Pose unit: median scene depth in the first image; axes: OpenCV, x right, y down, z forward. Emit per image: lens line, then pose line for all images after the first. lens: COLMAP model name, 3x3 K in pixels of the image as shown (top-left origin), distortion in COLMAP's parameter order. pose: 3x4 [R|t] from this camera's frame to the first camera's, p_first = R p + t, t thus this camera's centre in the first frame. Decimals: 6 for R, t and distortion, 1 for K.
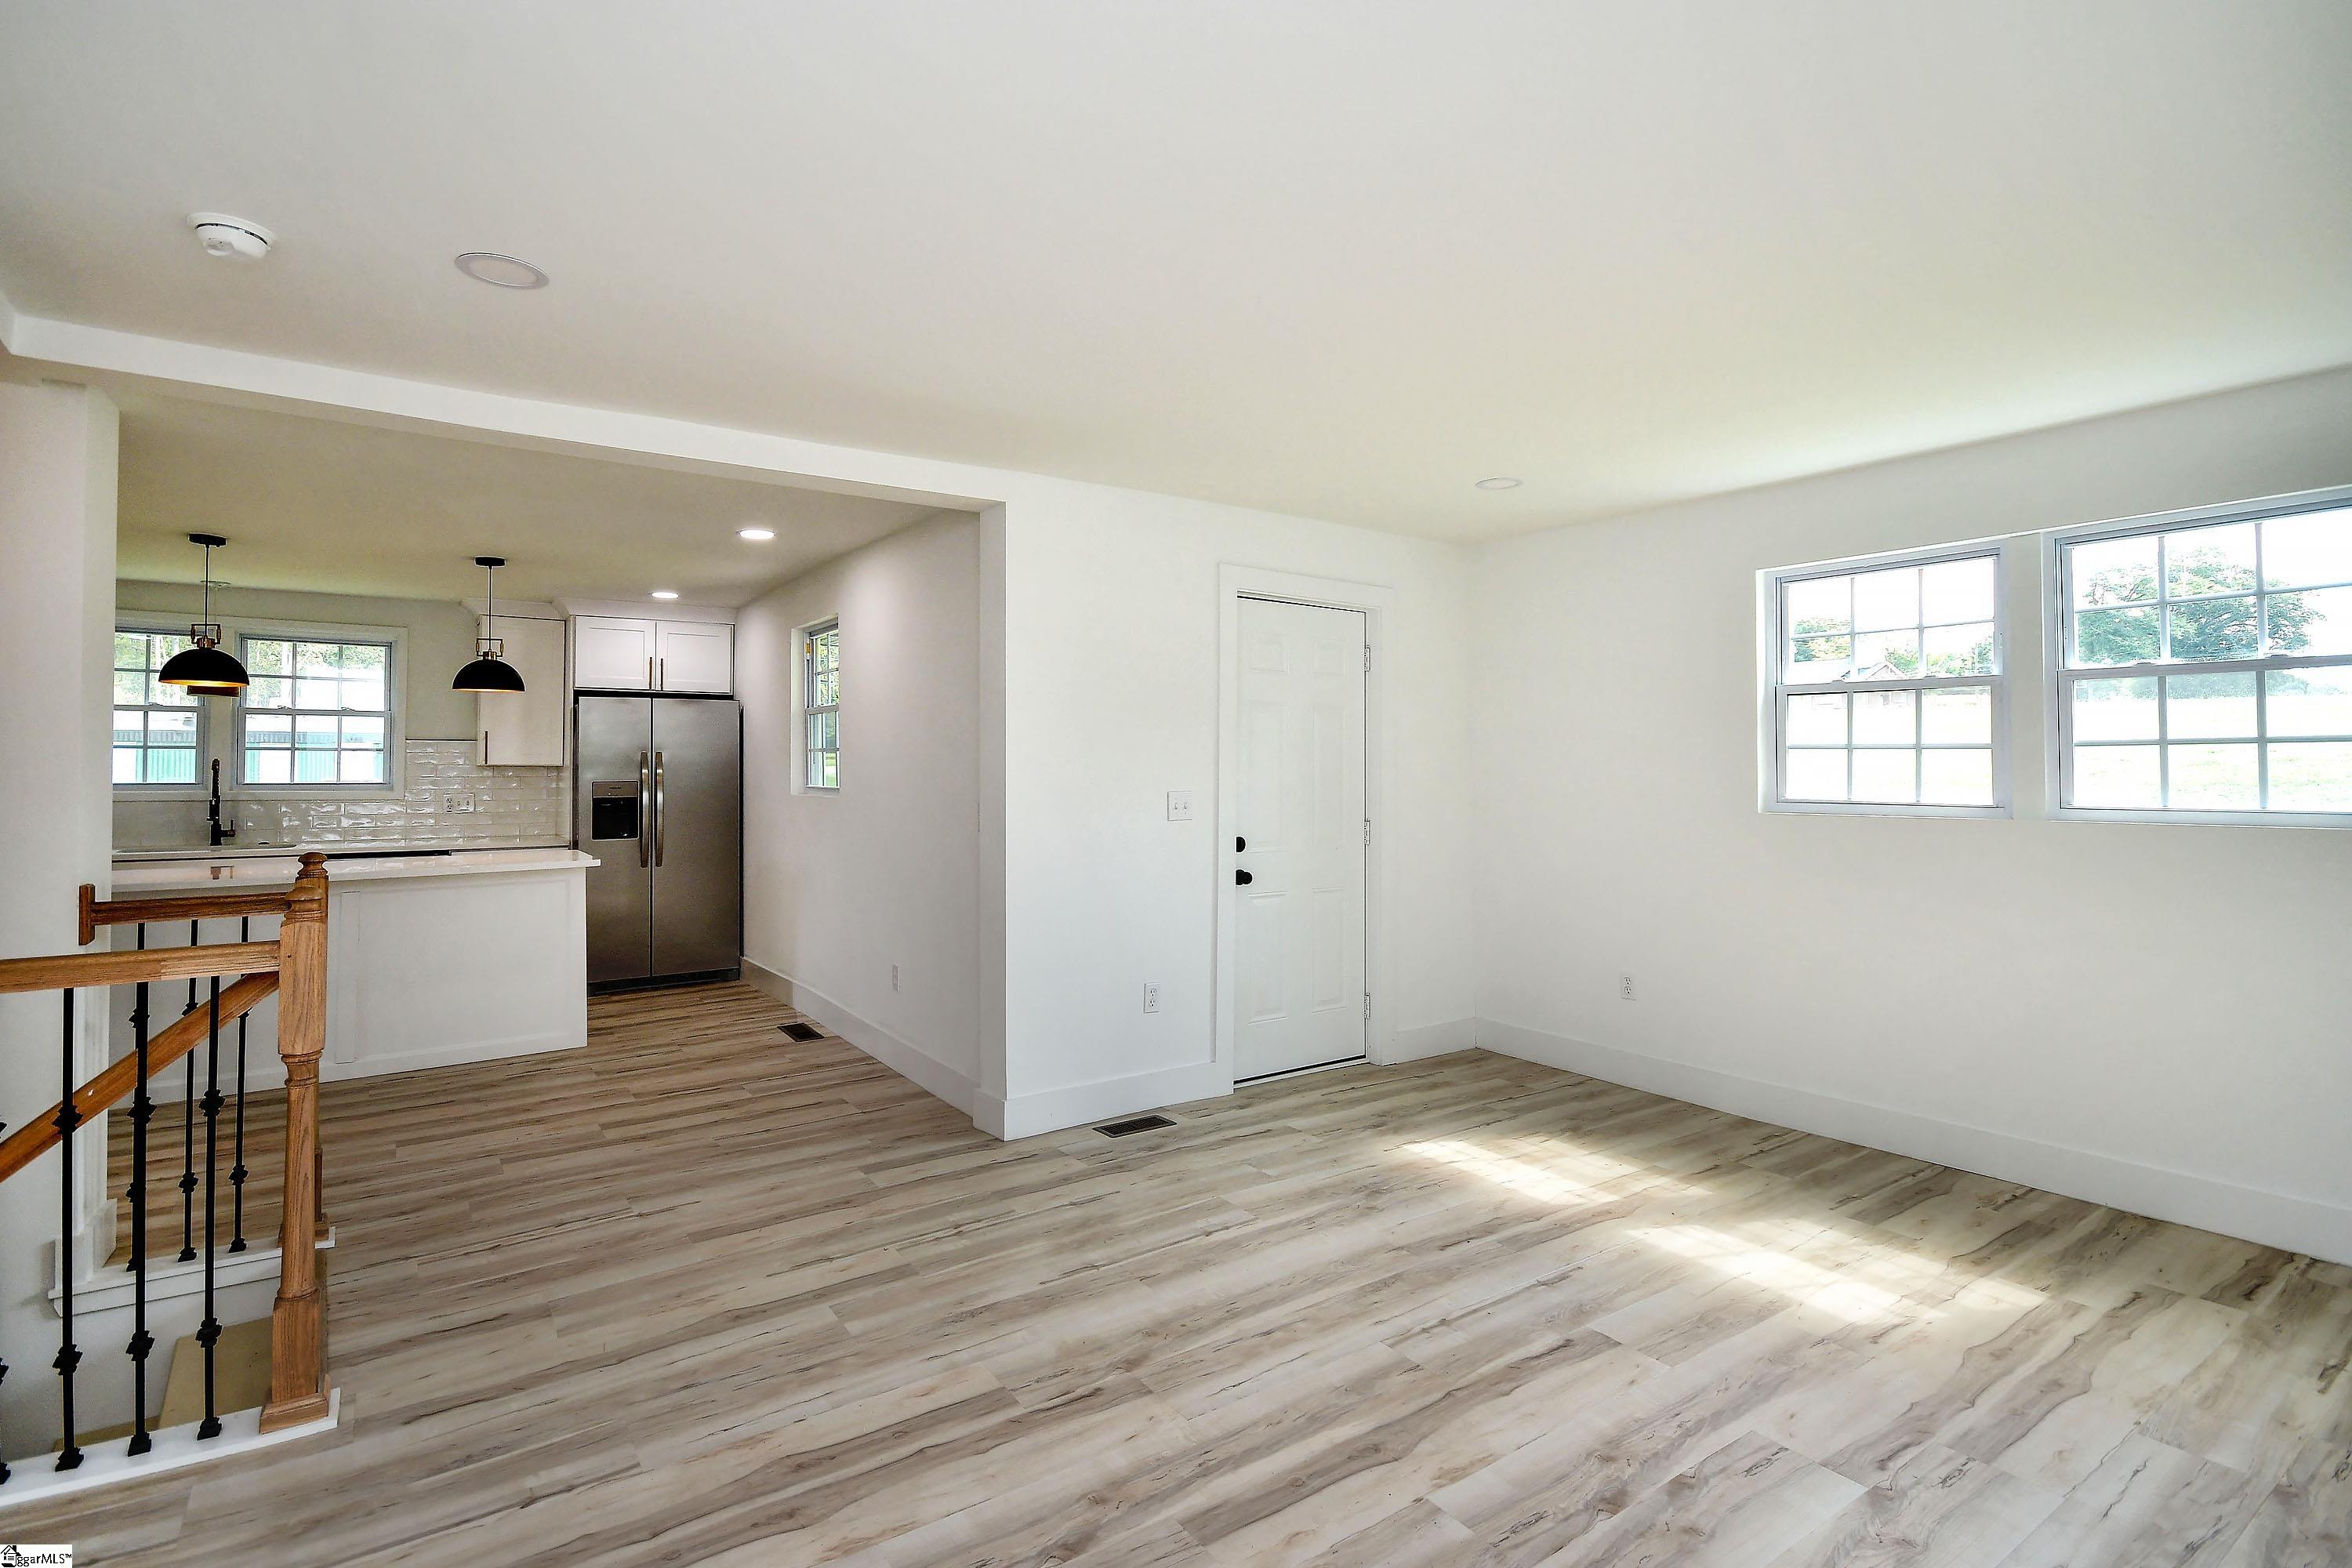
lens RADIAL K [[1097.4, 0, 1174.9], [0, 1097.4, 760.2], [0, 0, 1]] dist [-0.001164, 0.002159]
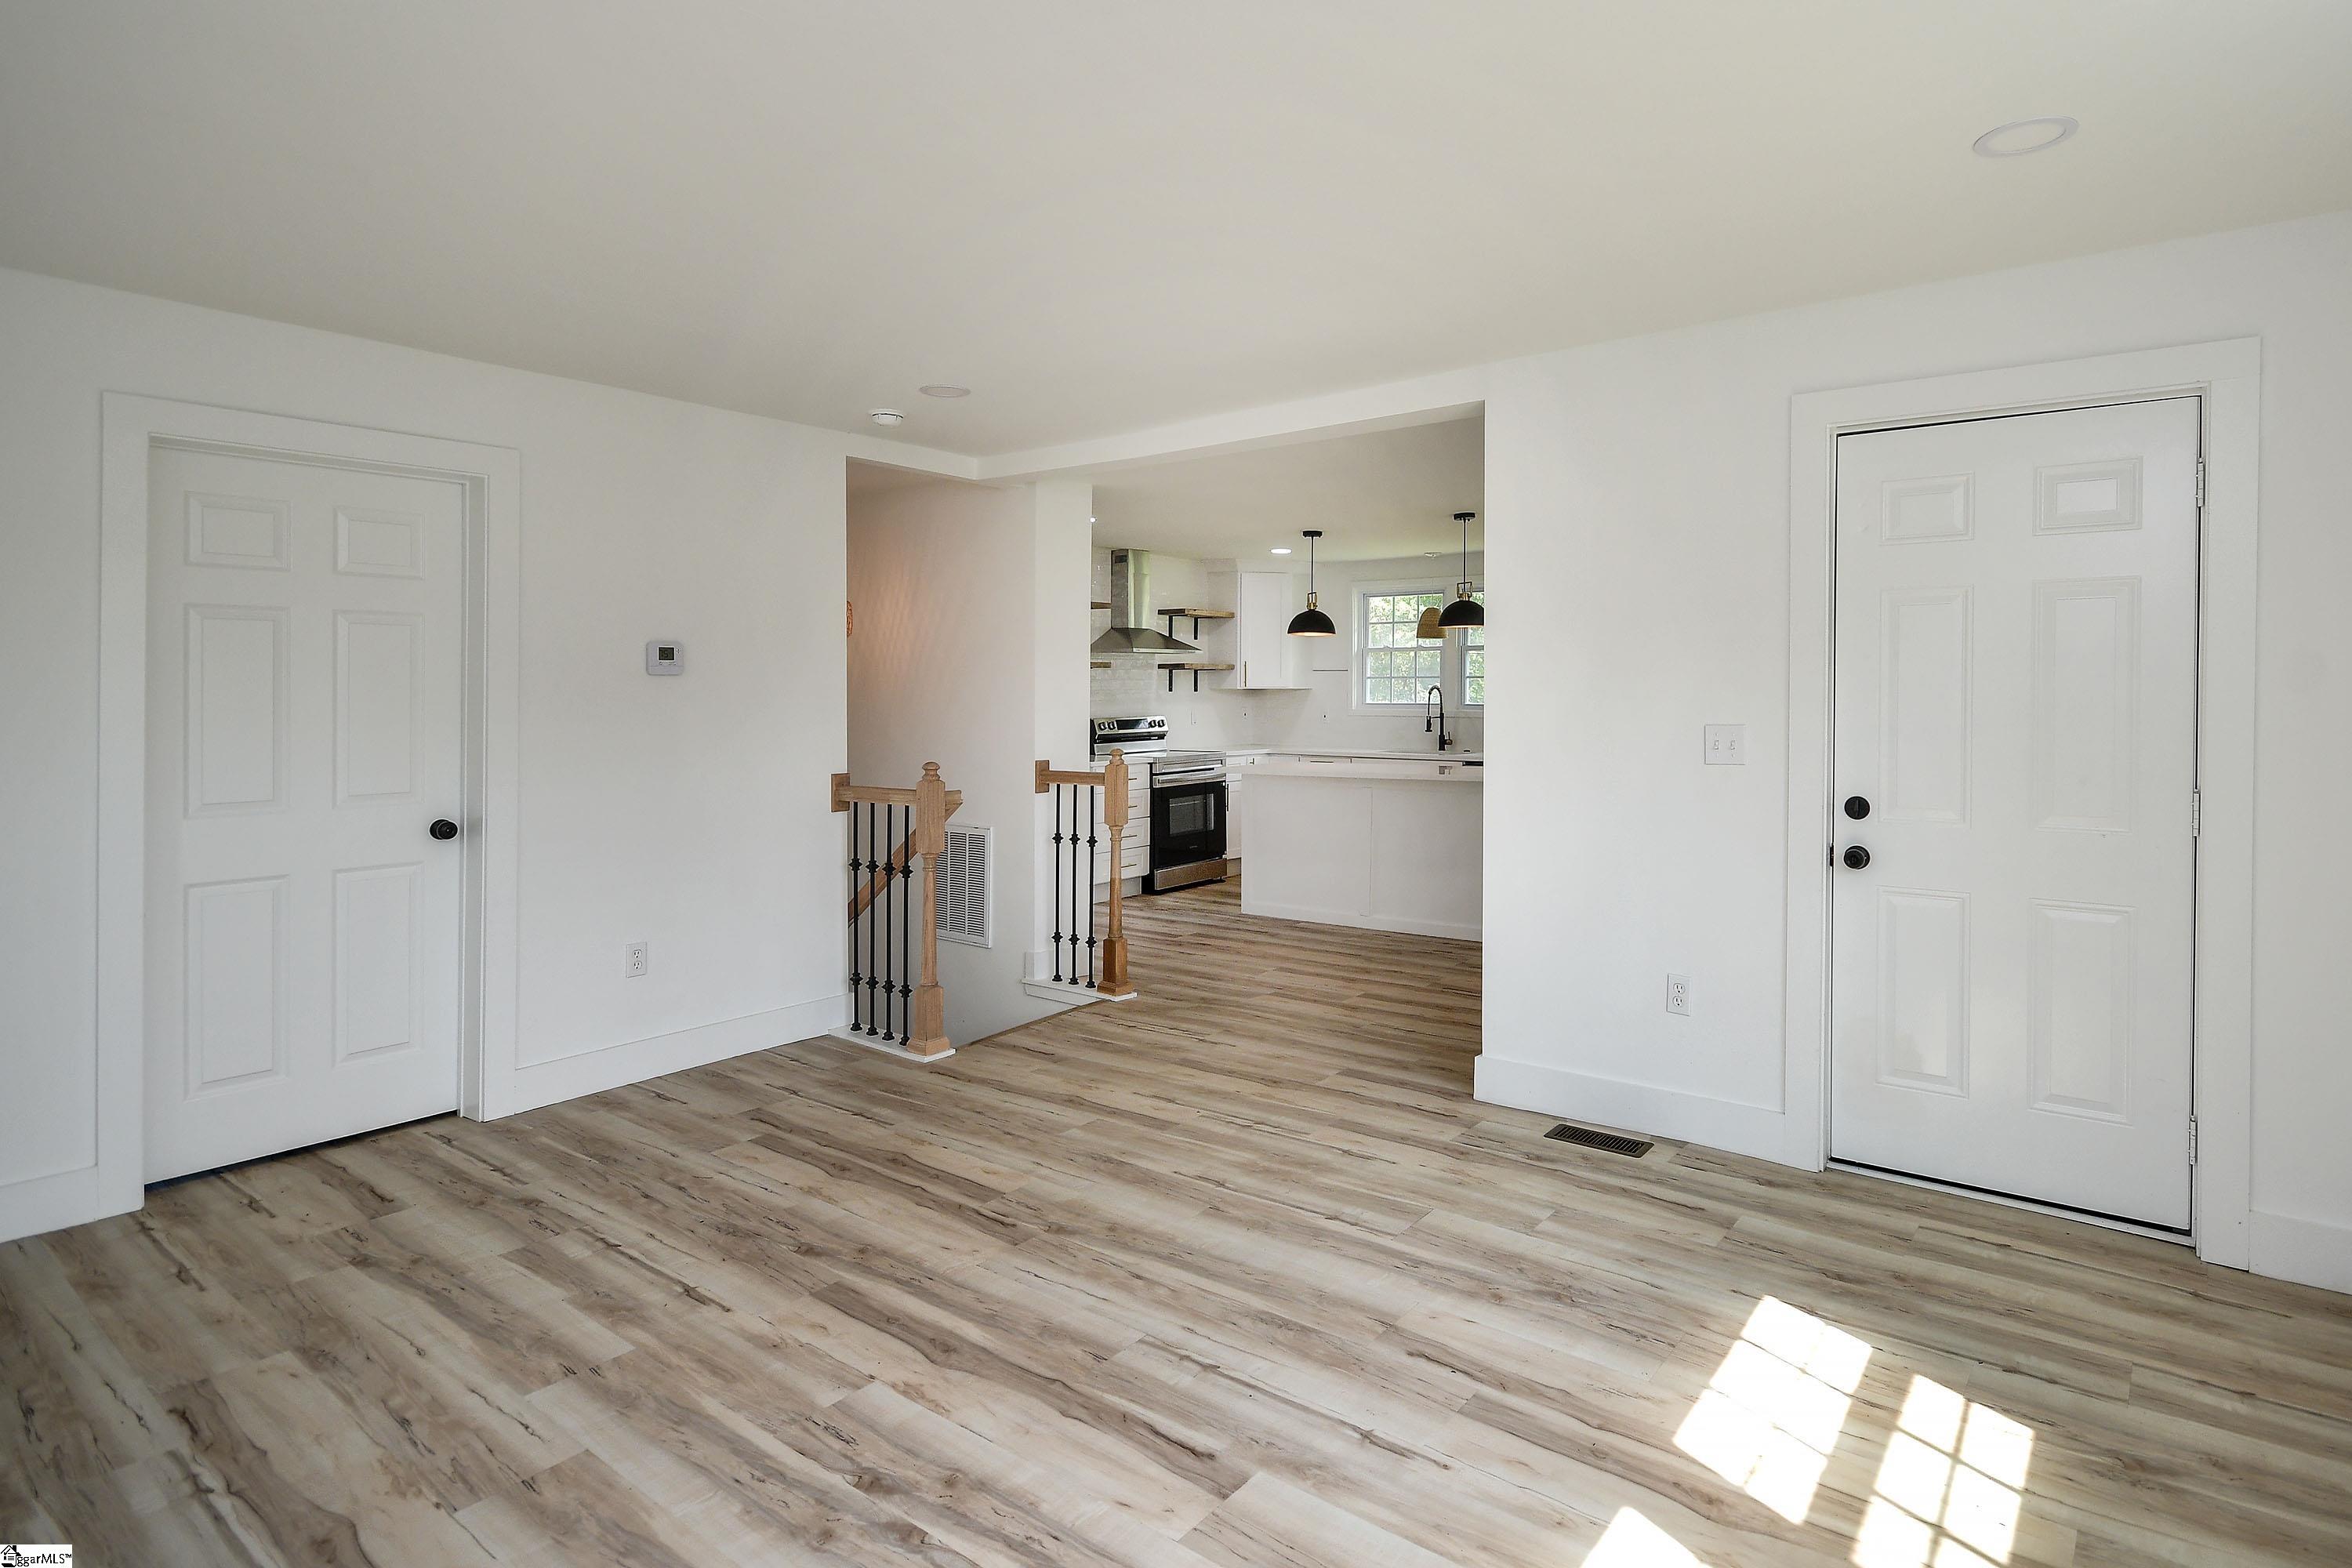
lens RADIAL K [[1243.9, 0, 1279.0], [0, 1243.9, 708.0], [0, 0, 1]] dist [0.004137, -0.003000]
pose [[0.331162, 0.010587, -0.943514, 0.788791], [0.012388, 0.999802, 0.015567, 0.000418], [0.943492, -0.016844, 0.330966, 0.515061]]
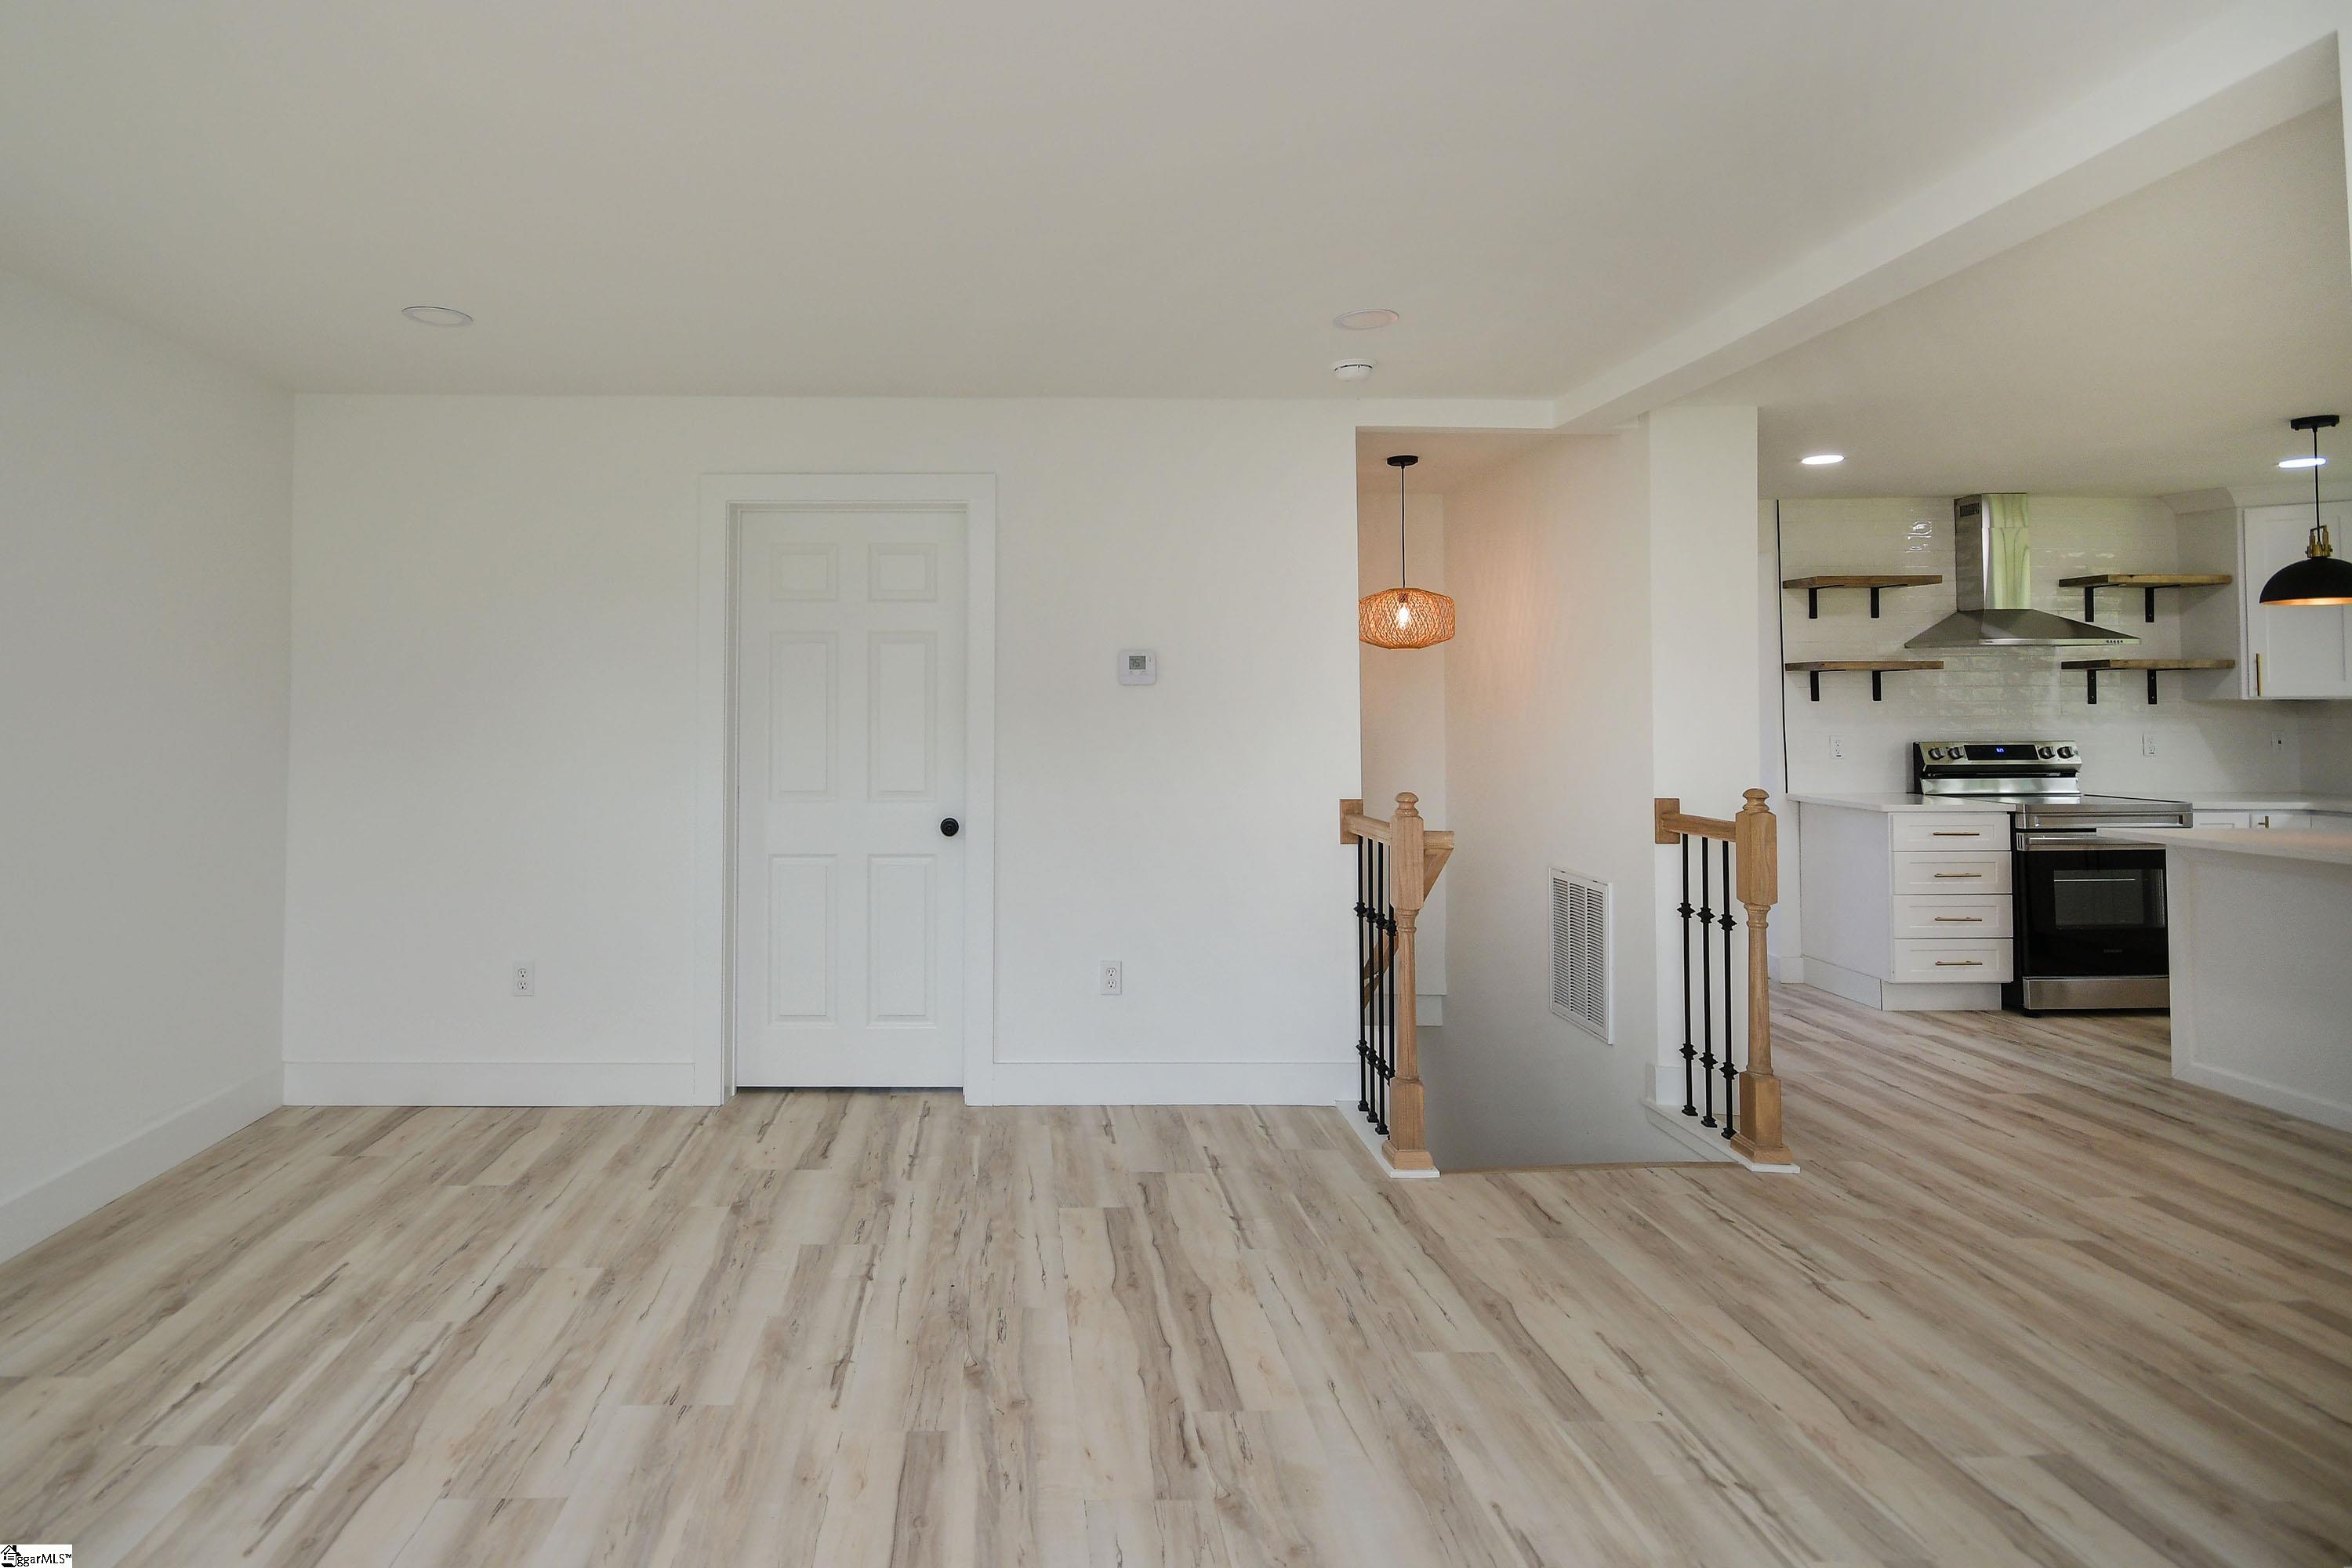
lens RADIAL K [[1216.9, 0, 993.5], [0, 1216.9, 680.8], [0, 0, 1]] dist [0.004844, -0.003134]
pose [[-0.570137, -0.017744, -0.821358, 0.479513], [0.007456, 0.999614, -0.026771, 0.004871], [0.821516, -0.021387, -0.569784, 0.869048]]
